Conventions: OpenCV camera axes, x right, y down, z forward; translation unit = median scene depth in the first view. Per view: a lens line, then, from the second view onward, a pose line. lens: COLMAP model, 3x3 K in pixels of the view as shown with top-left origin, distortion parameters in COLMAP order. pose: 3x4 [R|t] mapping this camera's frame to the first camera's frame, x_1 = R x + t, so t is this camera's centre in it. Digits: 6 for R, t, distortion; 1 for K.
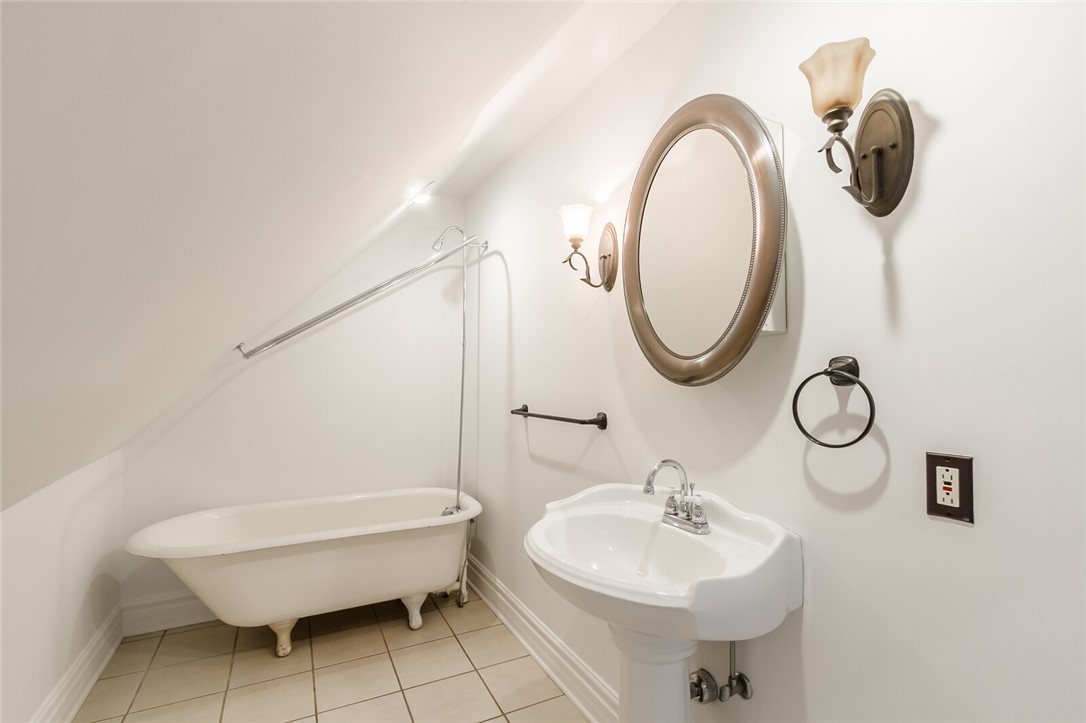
lens RADIAL K [[501.4, 0, 540.2], [0, 501.4, 365.6], [0, 0, 1]] dist [0.010536, 0.000176]
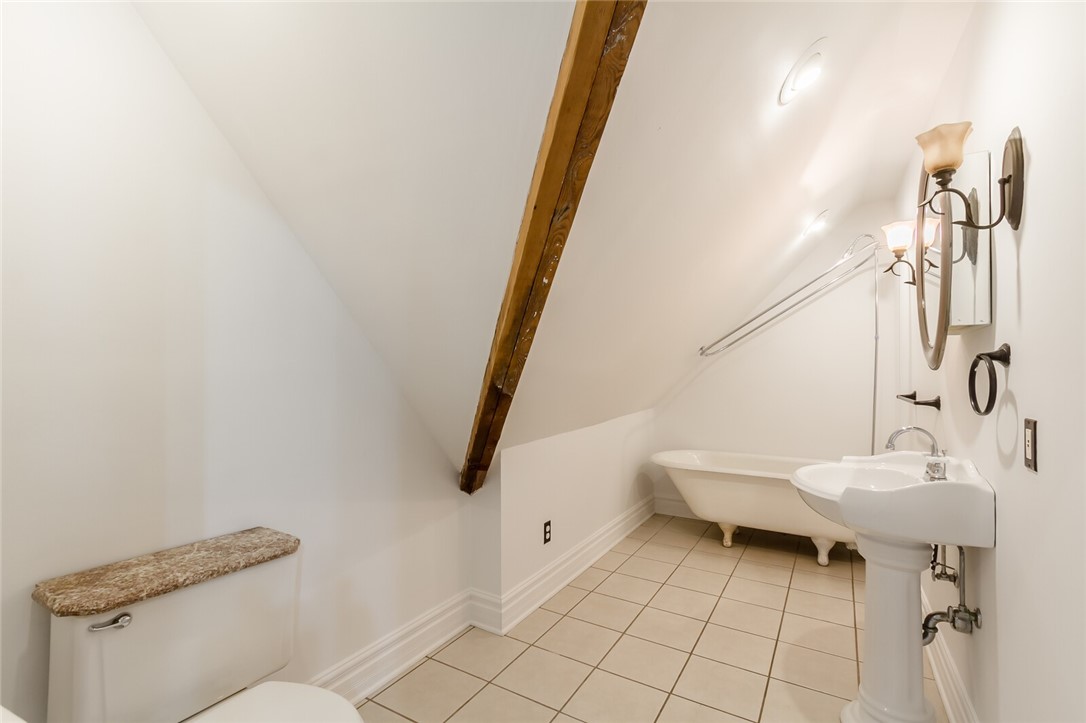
lens RADIAL K [[501.4, 0, 542.5], [0, 501.4, 364.6], [0, 0, 1]] dist [0.010536, 0.000176]
pose [[0.536154, -0.010887, -0.844050, 0.487504], [0.018833, 0.999822, -0.000934, 0.006390], [0.843910, -0.015395, 0.536263, -0.290437]]
